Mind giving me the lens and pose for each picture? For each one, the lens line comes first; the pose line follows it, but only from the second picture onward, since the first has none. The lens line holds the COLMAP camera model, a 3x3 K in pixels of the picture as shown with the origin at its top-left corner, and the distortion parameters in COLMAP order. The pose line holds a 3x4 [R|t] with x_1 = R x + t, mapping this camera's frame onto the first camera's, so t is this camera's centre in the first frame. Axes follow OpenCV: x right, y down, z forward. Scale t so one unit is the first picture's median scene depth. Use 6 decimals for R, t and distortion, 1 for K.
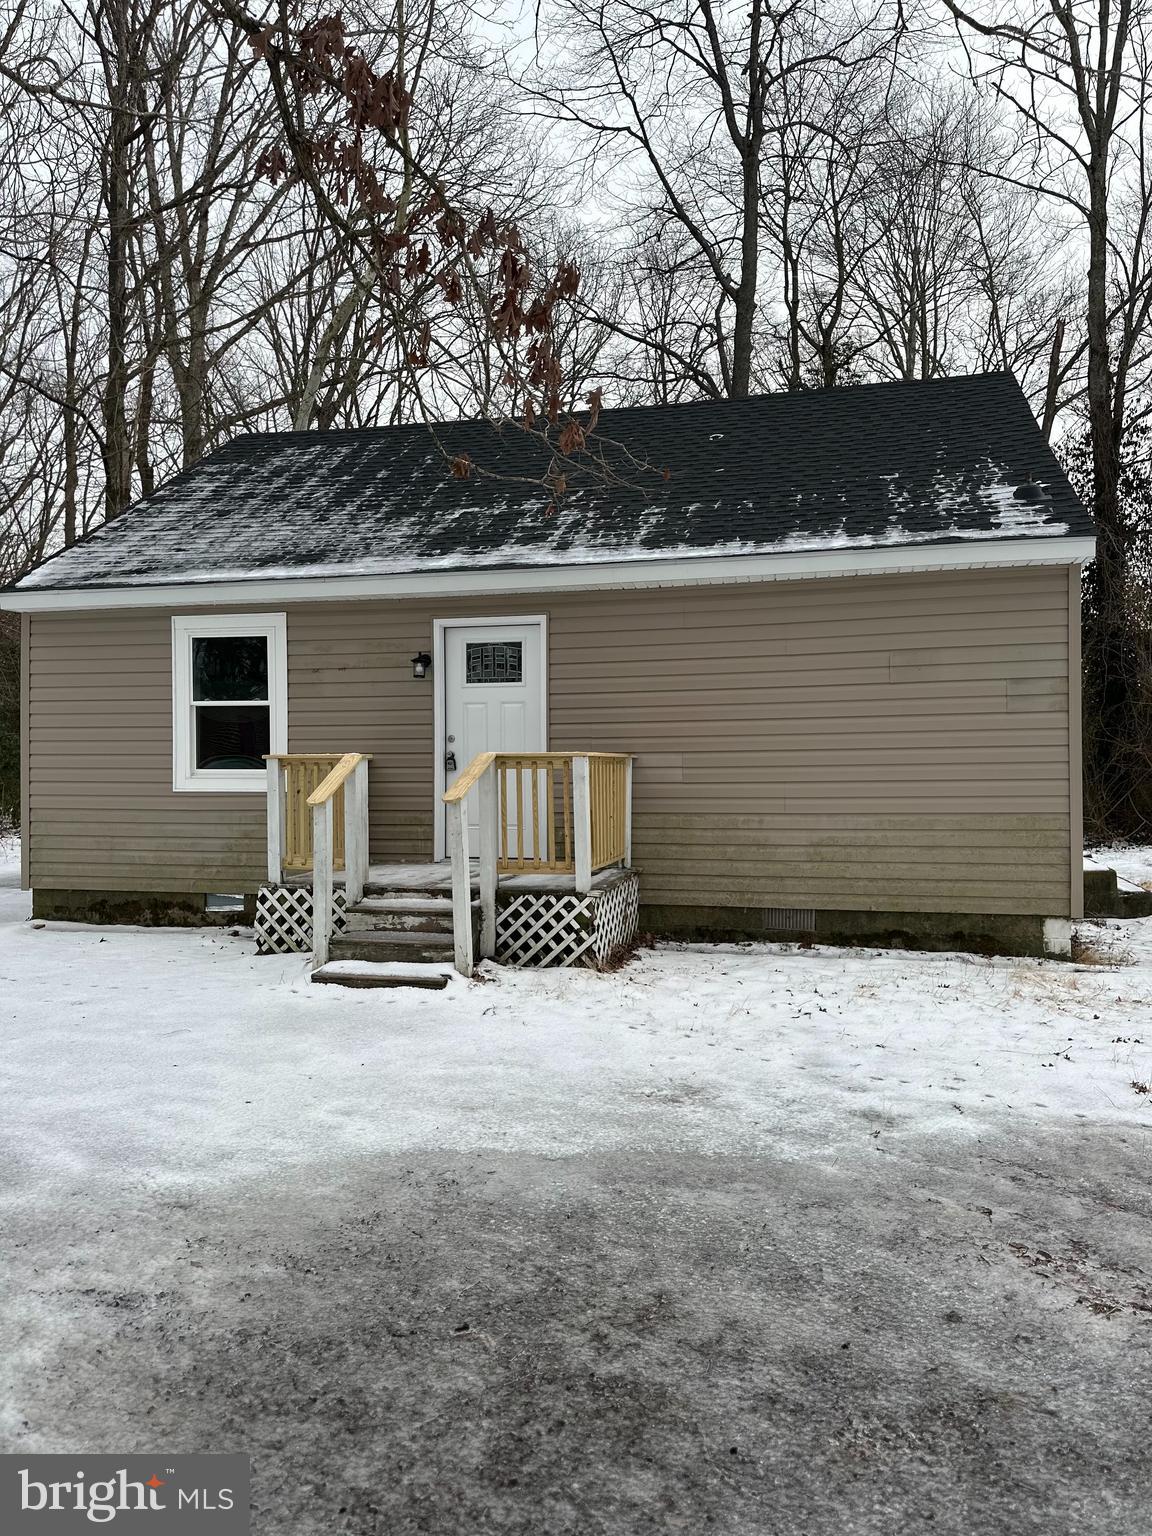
lens RADIAL K [[1073.8, 0, 575.7], [0, 1073.8, 786.1], [0, 0, 1]] dist [0.063925, -0.068053]
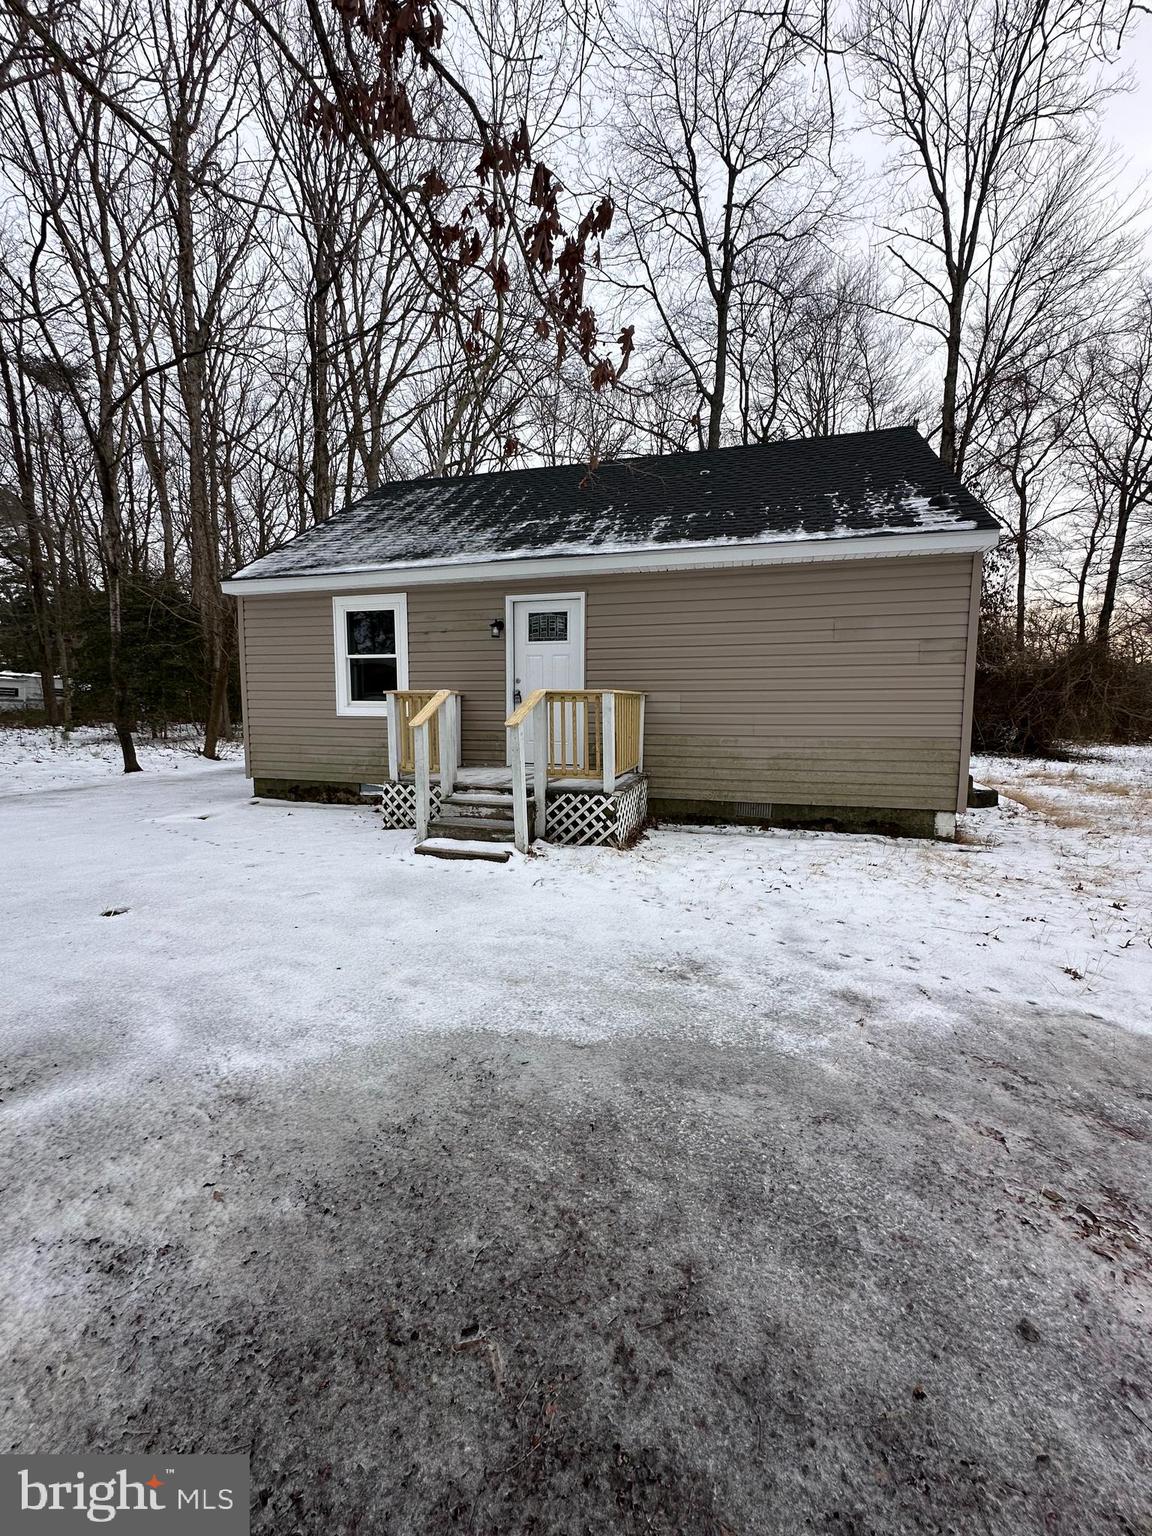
lens RADIAL K [[609.0, 0, 576.0], [0, 609.0, 768.0], [0, 0, 1]] dist [-0.003006, -0.000092]
pose [[0.998912, 0.012632, -0.044897, -0.000376], [-0.008530, 0.995869, 0.090401, -0.002249], [0.045854, -0.089920, 0.994893, 0.198268]]
